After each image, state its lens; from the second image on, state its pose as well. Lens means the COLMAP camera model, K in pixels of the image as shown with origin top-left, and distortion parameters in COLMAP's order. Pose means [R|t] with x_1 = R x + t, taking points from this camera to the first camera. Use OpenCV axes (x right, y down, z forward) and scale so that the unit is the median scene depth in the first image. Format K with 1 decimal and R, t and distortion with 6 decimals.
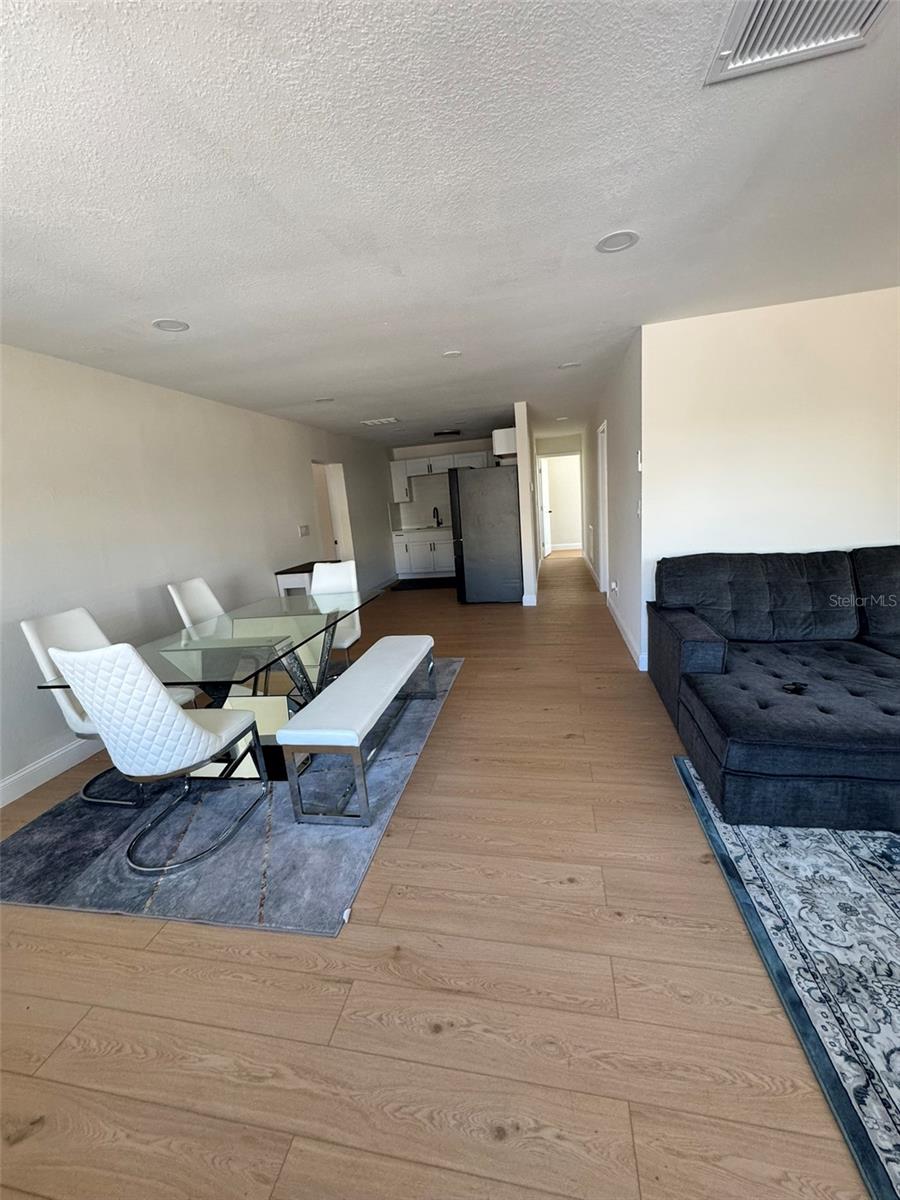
lens RADIAL K [[481.3, 0, 452.2], [0, 481.3, 597.5], [0, 0, 1]] dist [0.001116, 0.000231]
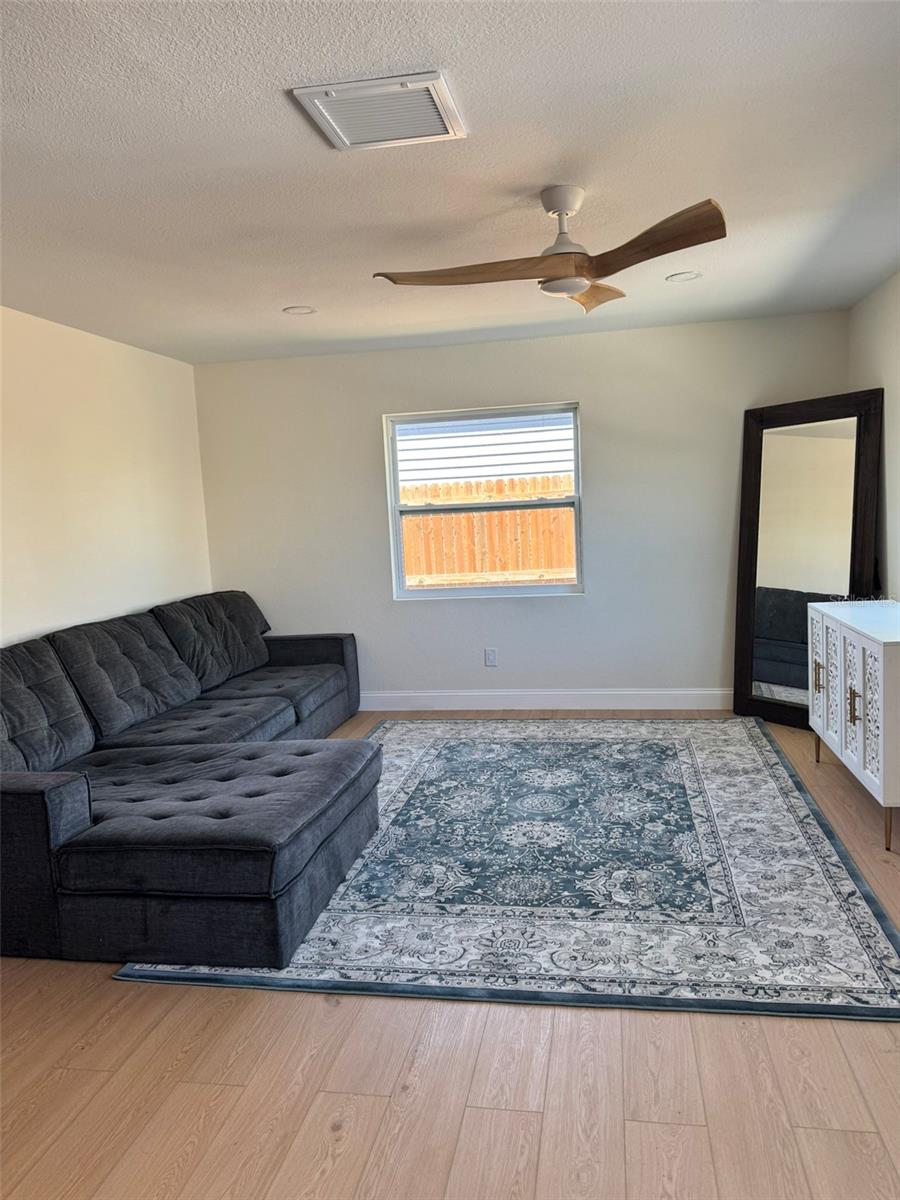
lens RADIAL K [[850.8, 0, 461.8], [0, 850.8, 600.2], [0, 0, 1]] dist [0.043728, -0.047652]
pose [[-0.022260, -0.033337, 0.999196, -0.620982], [0.251746, 0.967052, 0.037873, -0.053579], [-0.967537, 0.252386, -0.013134, 0.505163]]
